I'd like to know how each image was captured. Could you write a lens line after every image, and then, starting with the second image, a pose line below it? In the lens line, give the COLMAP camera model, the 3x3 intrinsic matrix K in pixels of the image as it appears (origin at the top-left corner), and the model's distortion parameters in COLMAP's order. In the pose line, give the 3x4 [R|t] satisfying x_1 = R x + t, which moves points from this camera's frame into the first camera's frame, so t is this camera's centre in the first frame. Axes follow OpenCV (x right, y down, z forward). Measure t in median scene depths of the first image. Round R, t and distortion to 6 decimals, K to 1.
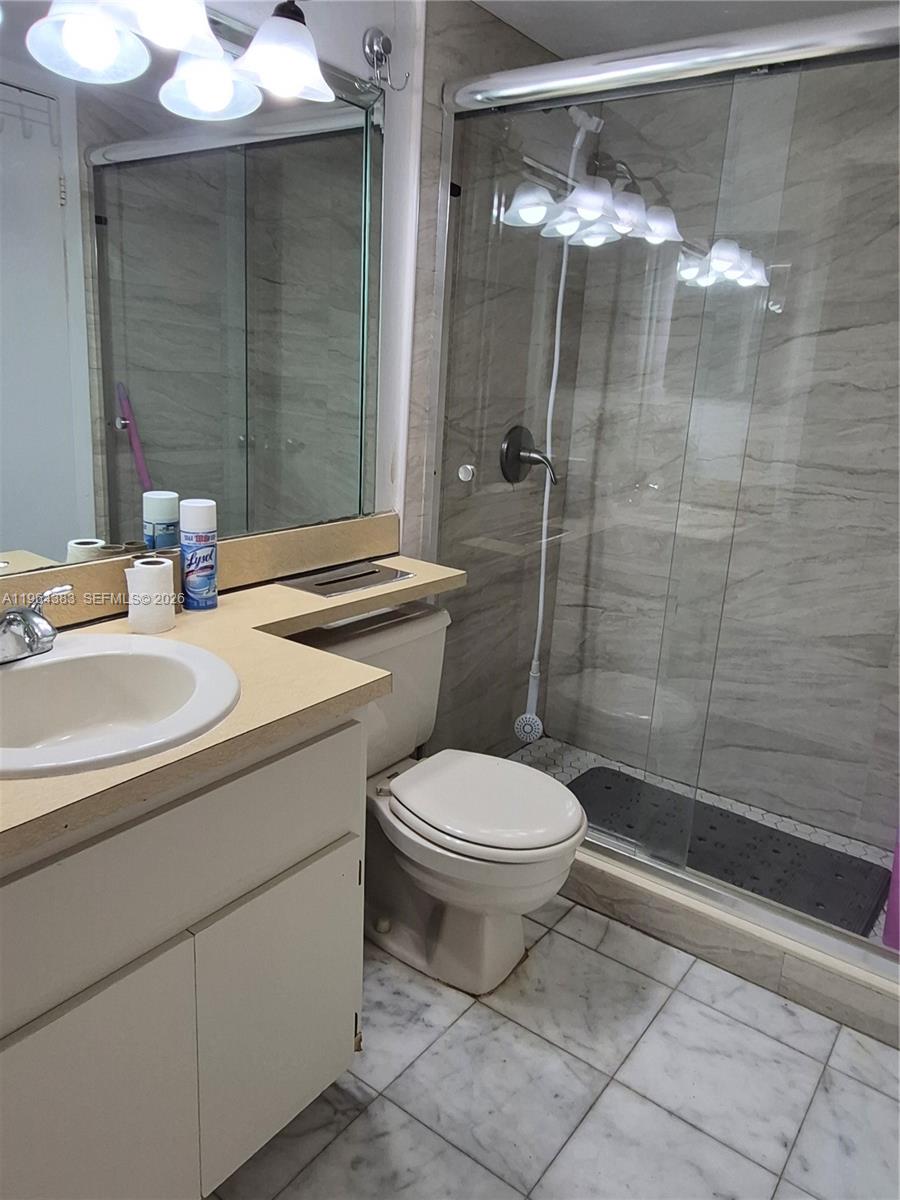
lens RADIAL K [[834.8, 0, 450.7], [0, 834.8, 589.3], [0, 0, 1]] dist [-0.000289, 0.002619]
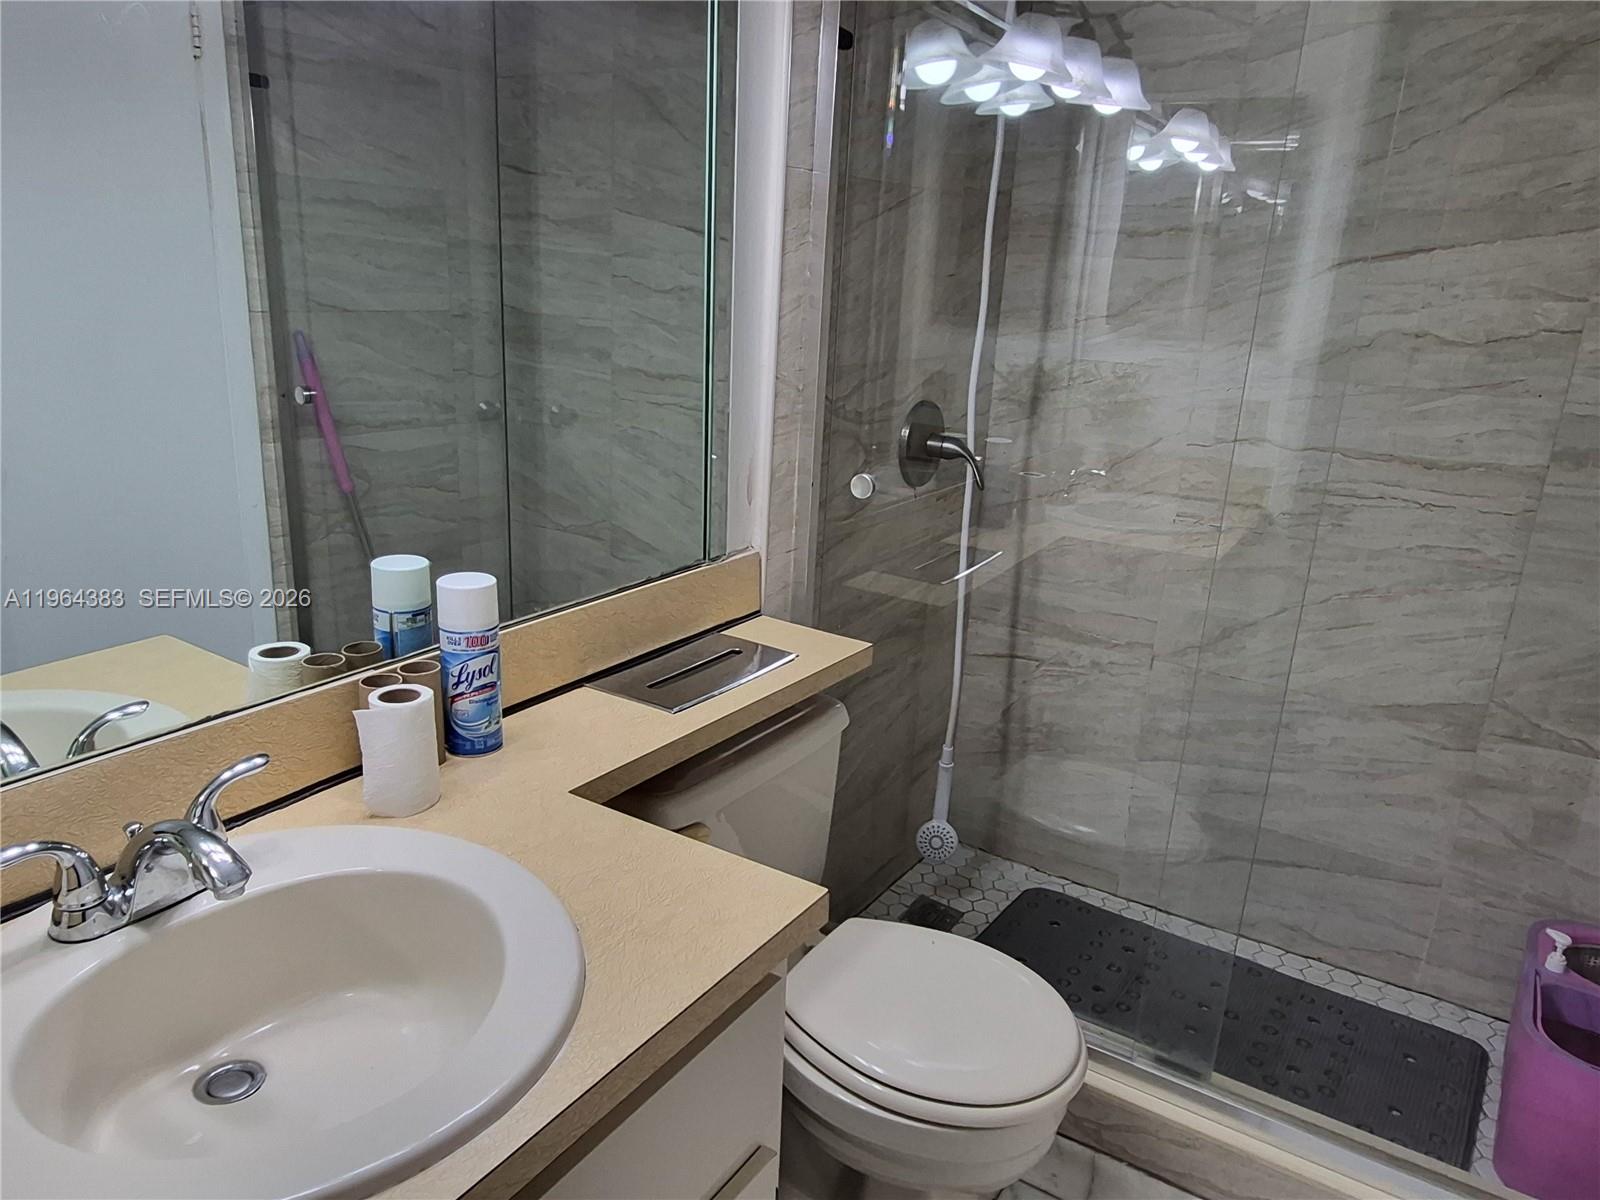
lens RADIAL K [[1113.1, 0, 798.5], [0, 1113.1, 615.9], [0, 0, 1]] dist [-0.000289, 0.002619]
pose [[0.998322, -0.027643, 0.050891, -0.067618], [0.025271, 0.998591, 0.046669, -0.069416], [-0.052110, -0.045305, 0.997613, 0.120512]]
